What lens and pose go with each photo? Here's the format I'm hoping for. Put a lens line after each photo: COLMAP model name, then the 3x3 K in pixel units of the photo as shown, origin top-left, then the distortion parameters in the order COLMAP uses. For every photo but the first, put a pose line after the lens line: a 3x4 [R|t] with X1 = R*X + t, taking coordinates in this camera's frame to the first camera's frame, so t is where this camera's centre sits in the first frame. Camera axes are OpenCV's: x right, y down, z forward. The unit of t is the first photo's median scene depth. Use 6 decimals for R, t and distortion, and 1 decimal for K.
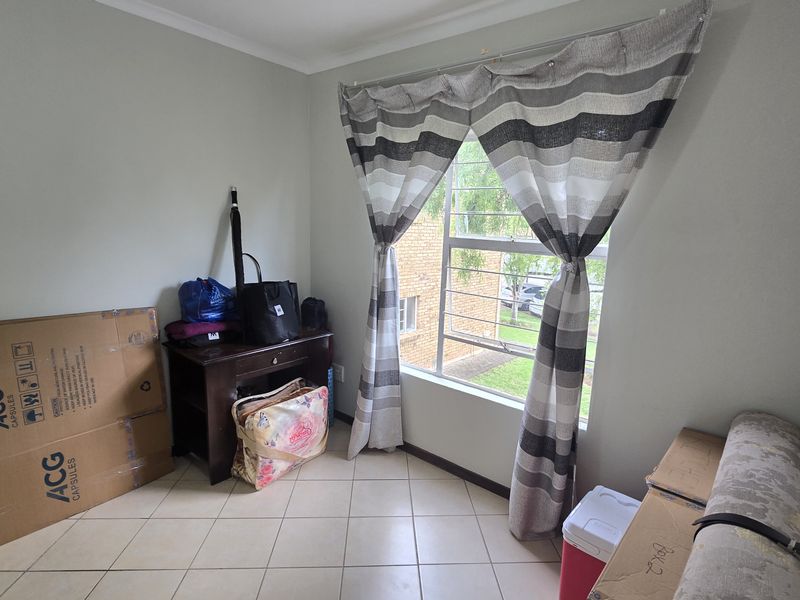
lens RADIAL K [[436.8, 0, 406.3], [0, 436.8, 303.2], [0, 0, 1]] dist [0.002331, 0.000106]
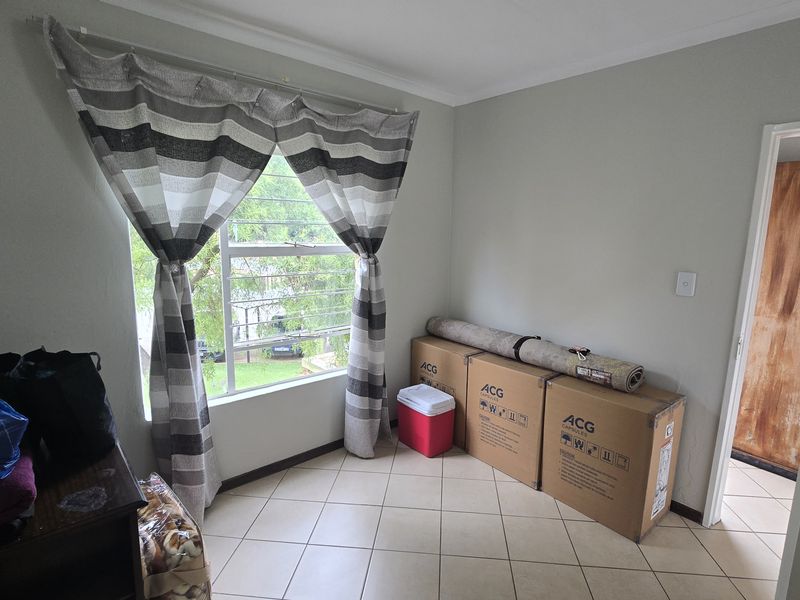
lens RADIAL K [[436.8, 0, 406.3], [0, 436.8, 303.2], [0, 0, 1]] dist [0.002331, 0.000106]
pose [[0.154913, -0.202416, 0.966969, -0.943243], [0.168296, 0.969885, 0.176065, -0.162058], [-0.973488, 0.135462, 0.184314, 0.555000]]
